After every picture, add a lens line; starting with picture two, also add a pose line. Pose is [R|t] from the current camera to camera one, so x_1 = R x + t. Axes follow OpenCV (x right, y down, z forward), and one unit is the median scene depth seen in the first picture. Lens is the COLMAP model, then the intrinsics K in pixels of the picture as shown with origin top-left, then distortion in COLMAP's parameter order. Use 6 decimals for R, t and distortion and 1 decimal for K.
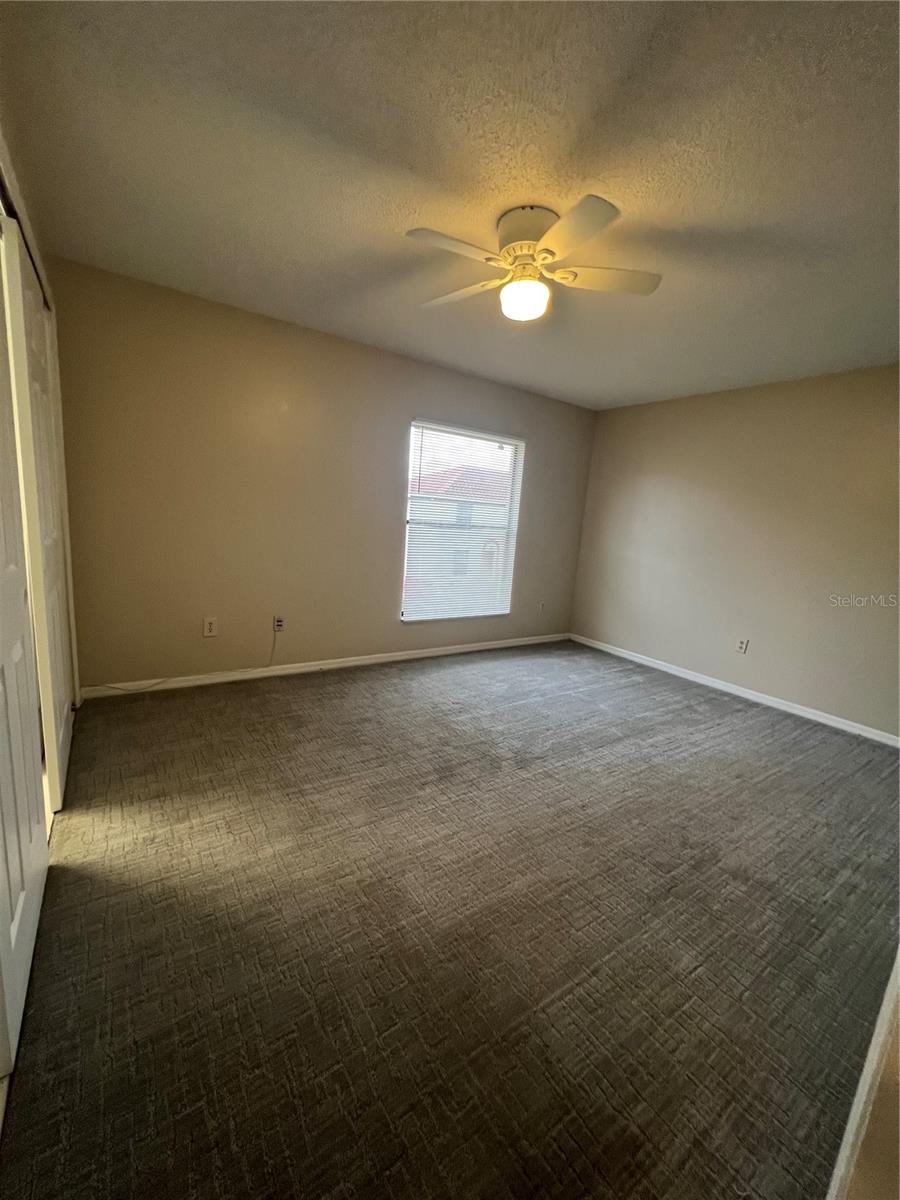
lens RADIAL K [[480.8, 0, 446.0], [0, 480.8, 601.9], [0, 0, 1]] dist [-0.001620, -0.000391]
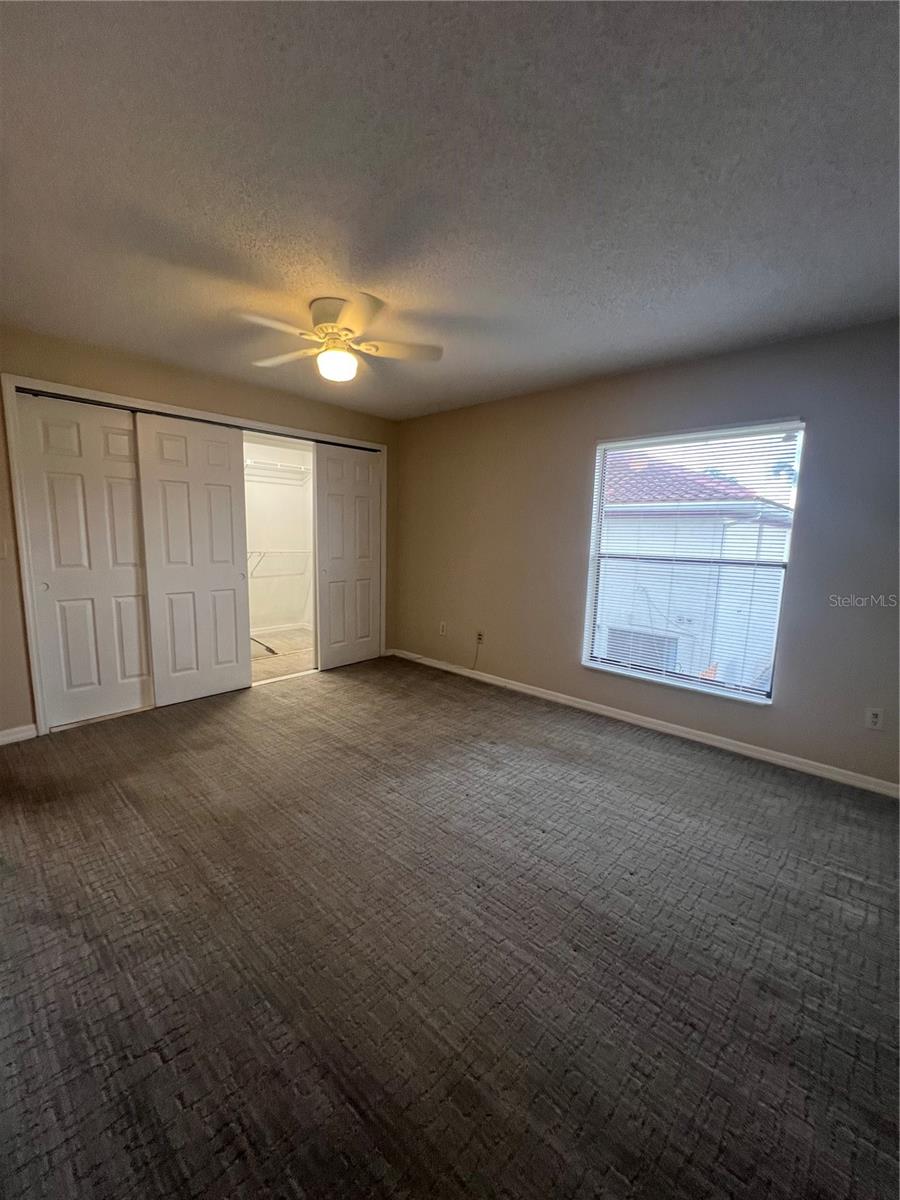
lens RADIAL K [[480.8, 0, 446.0], [0, 480.8, 601.9], [0, 0, 1]] dist [-0.001620, -0.000391]
pose [[0.240316, 0.071307, -0.968072, 0.883754], [-0.196536, 0.980217, 0.023413, -0.058887], [0.950590, 0.184634, 0.249576, 0.644895]]
